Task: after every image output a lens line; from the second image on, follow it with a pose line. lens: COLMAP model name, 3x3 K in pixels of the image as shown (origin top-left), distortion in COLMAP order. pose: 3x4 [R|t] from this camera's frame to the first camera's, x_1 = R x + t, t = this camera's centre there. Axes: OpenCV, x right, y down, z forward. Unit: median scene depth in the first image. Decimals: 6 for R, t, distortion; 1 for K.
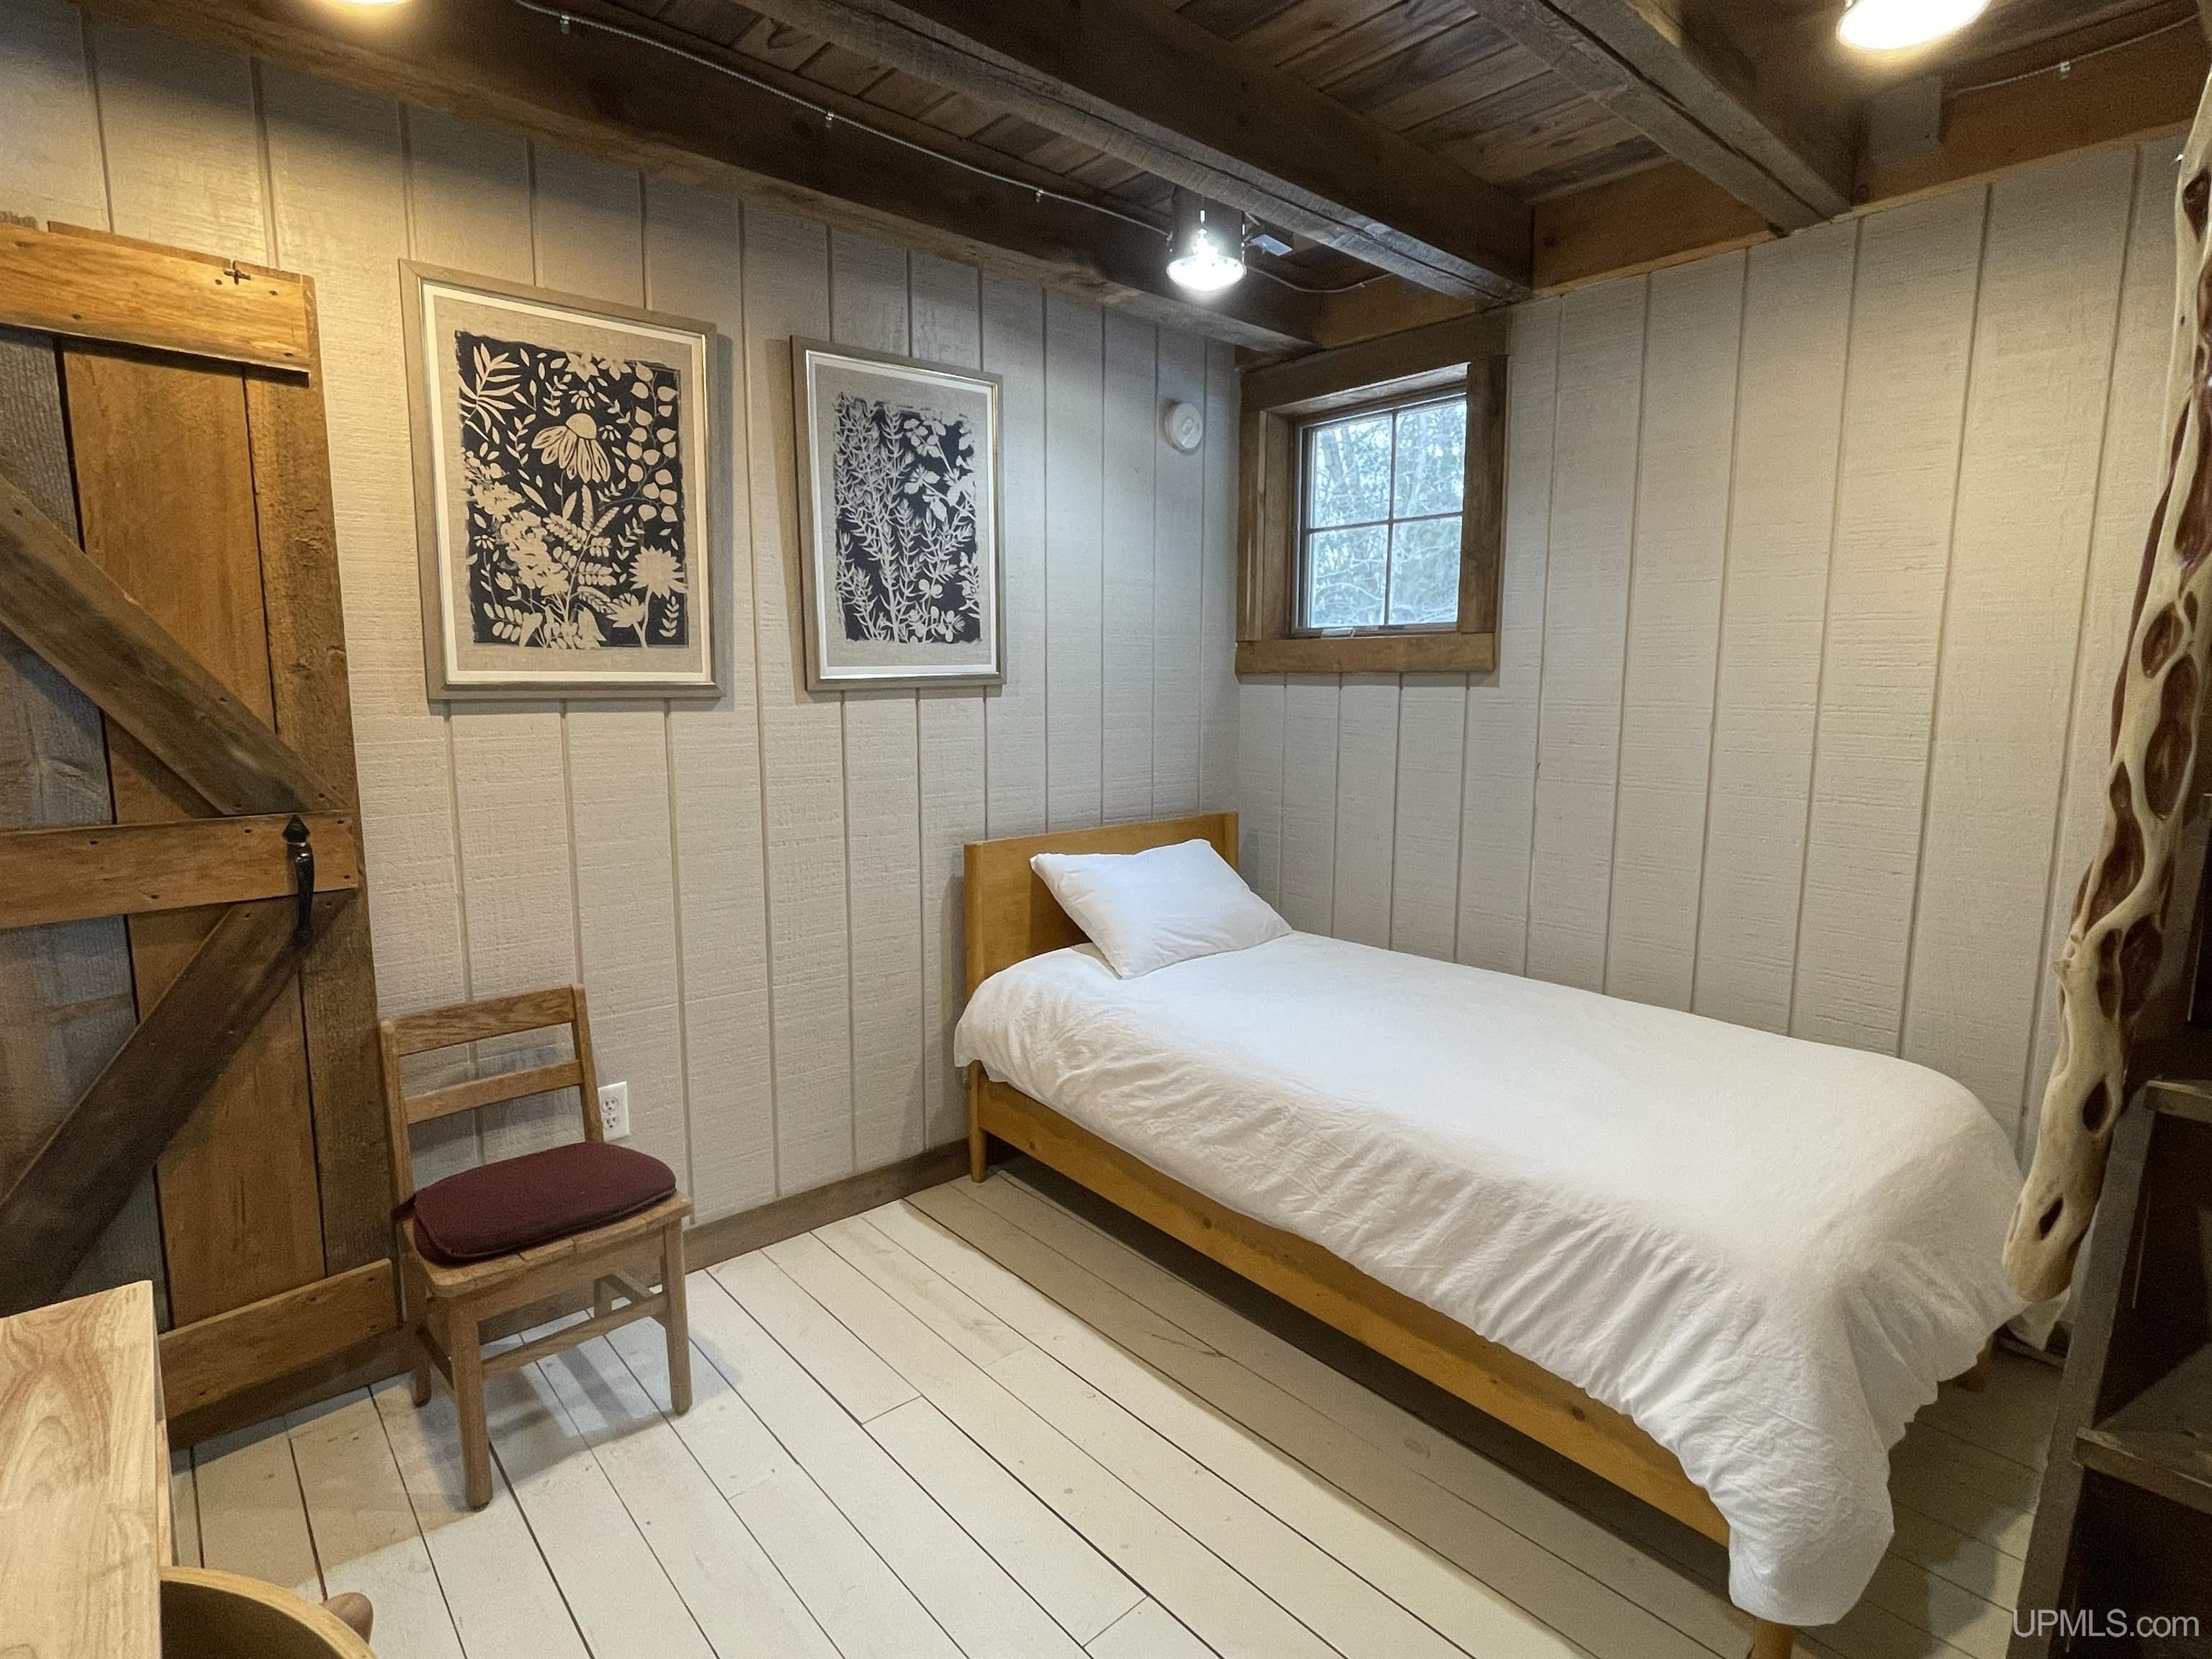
lens RADIAL K [[1110.2, 0, 1105.6], [0, 1110.2, 825.2], [0, 0, 1]] dist [-0.006915, -0.001254]
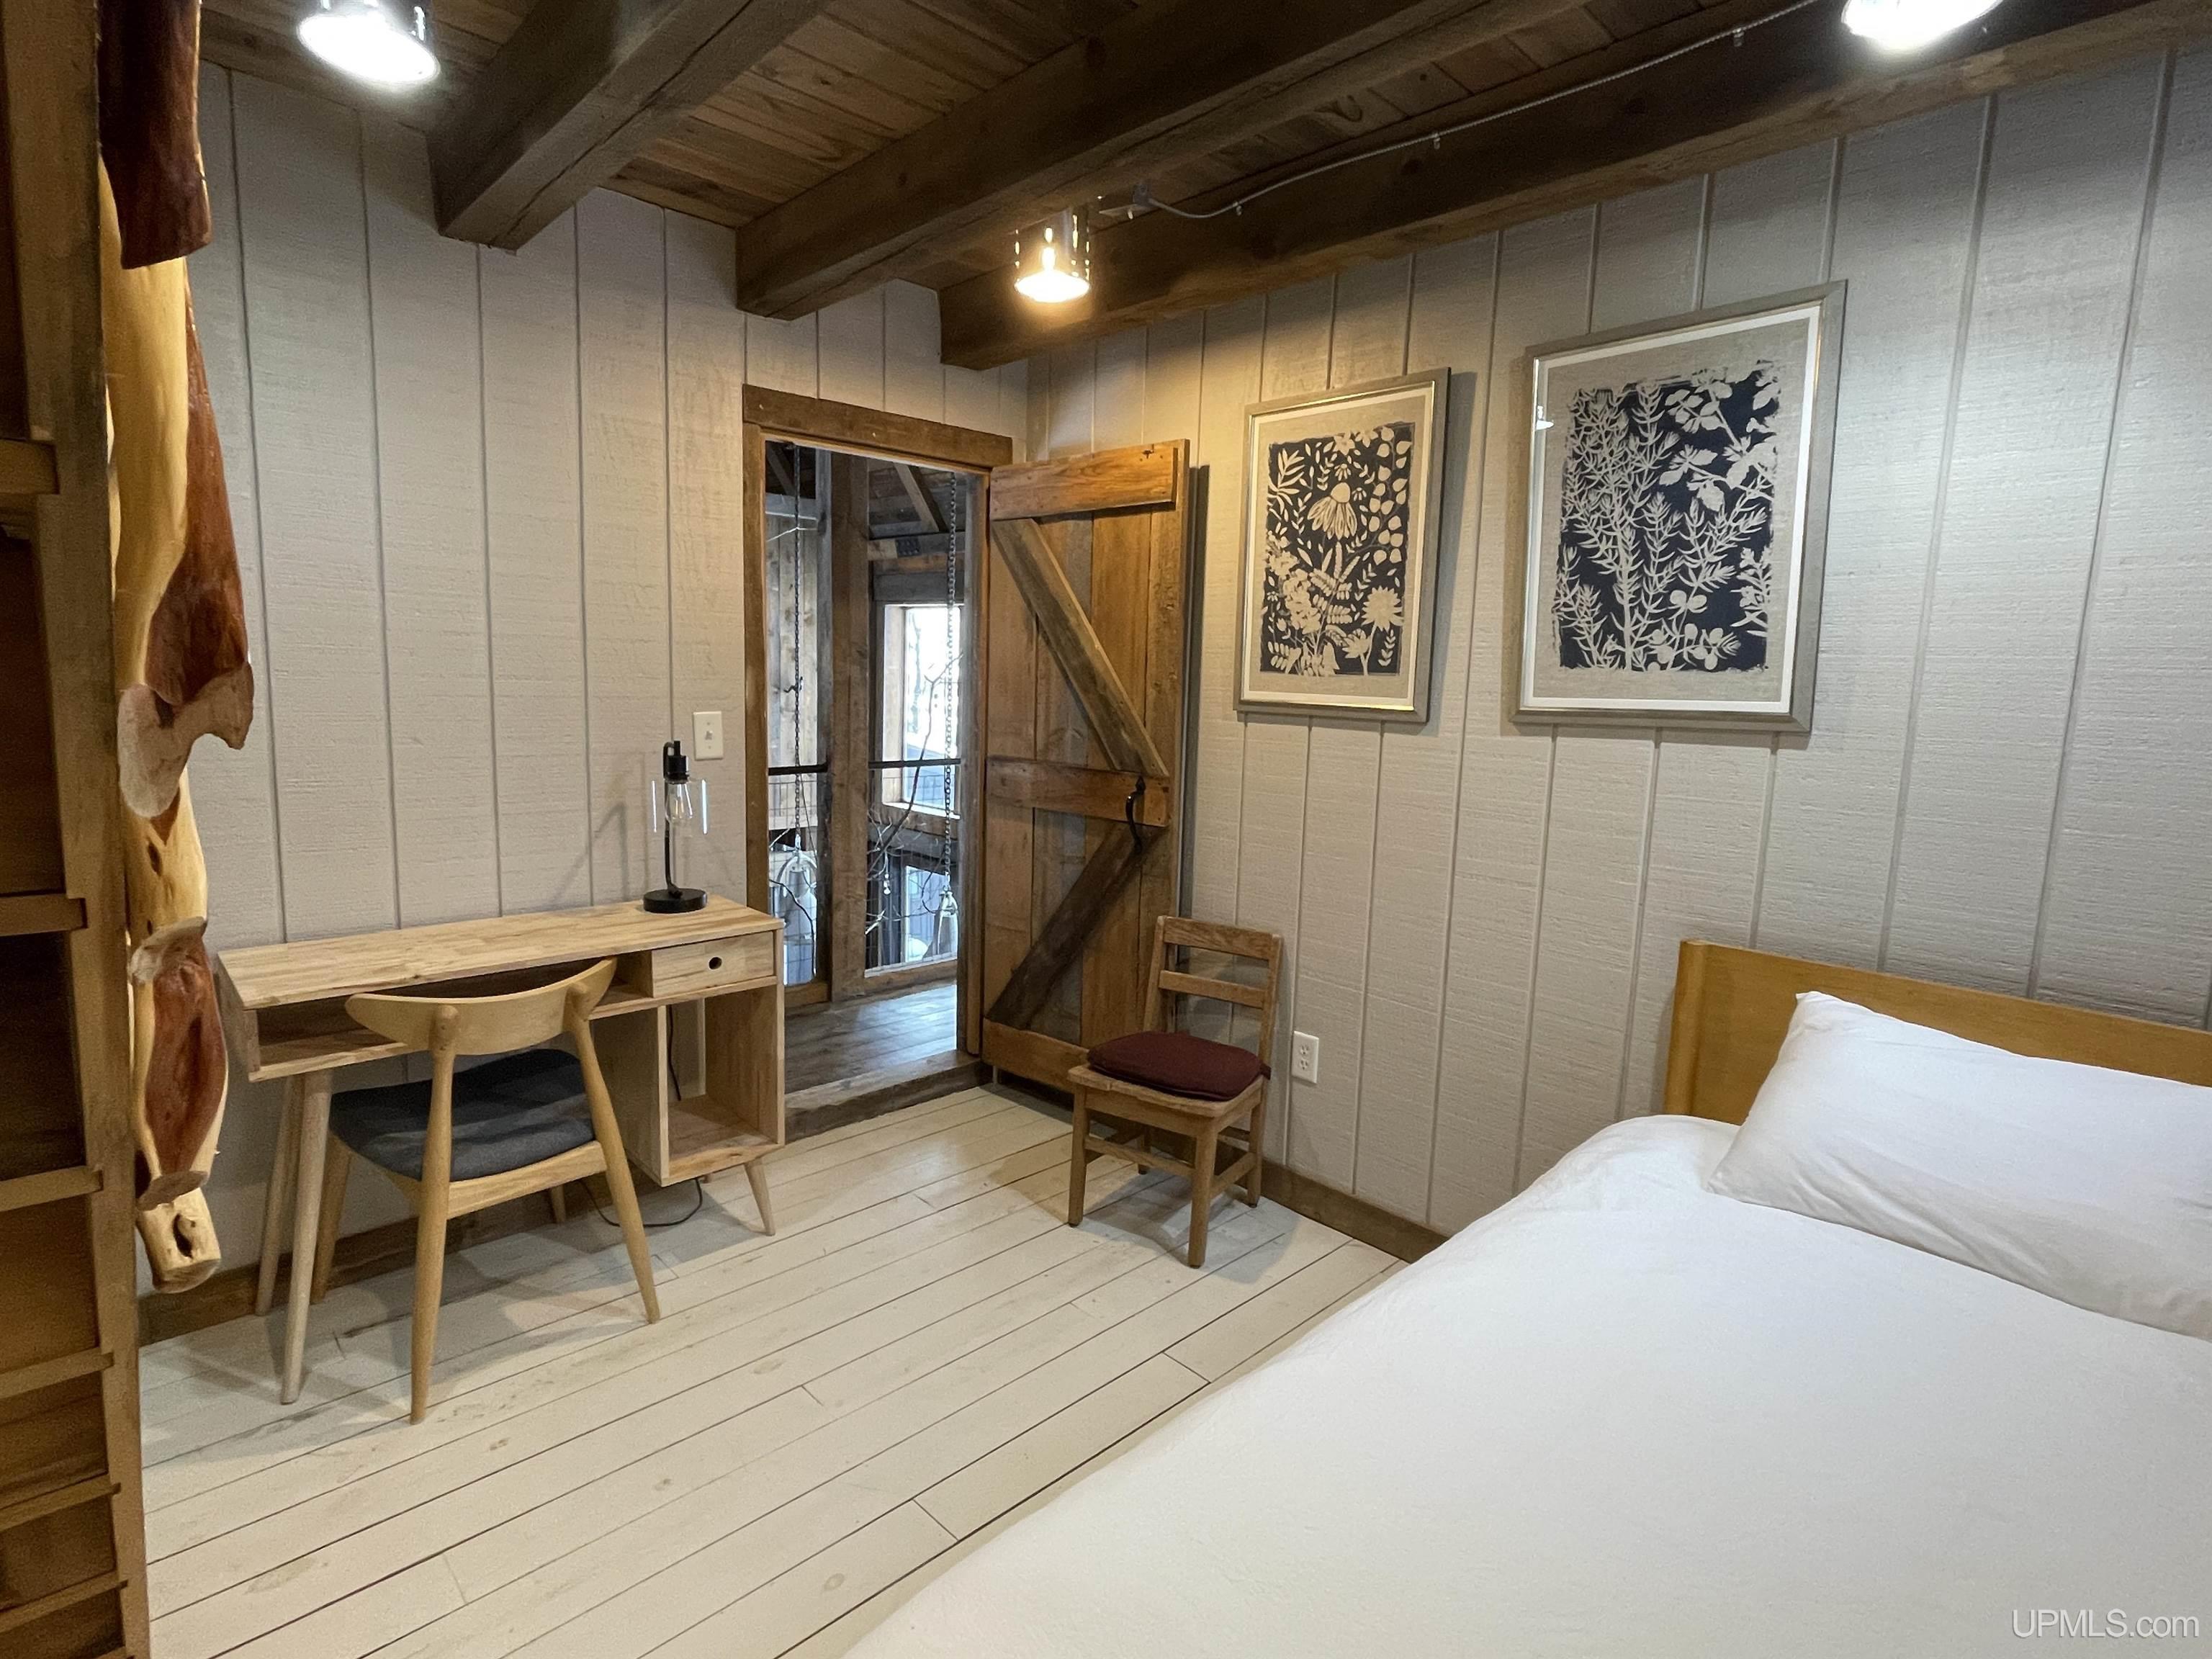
lens RADIAL K [[1110.2, 0, 1104.9], [0, 1110.2, 826.7], [0, 0, 1]] dist [-0.006915, -0.001254]
pose [[0.051473, 0.135837, -0.989393, 0.719020], [-0.162779, 0.978599, 0.125887, -0.105858], [0.985319, 0.154572, 0.072482, 0.666376]]
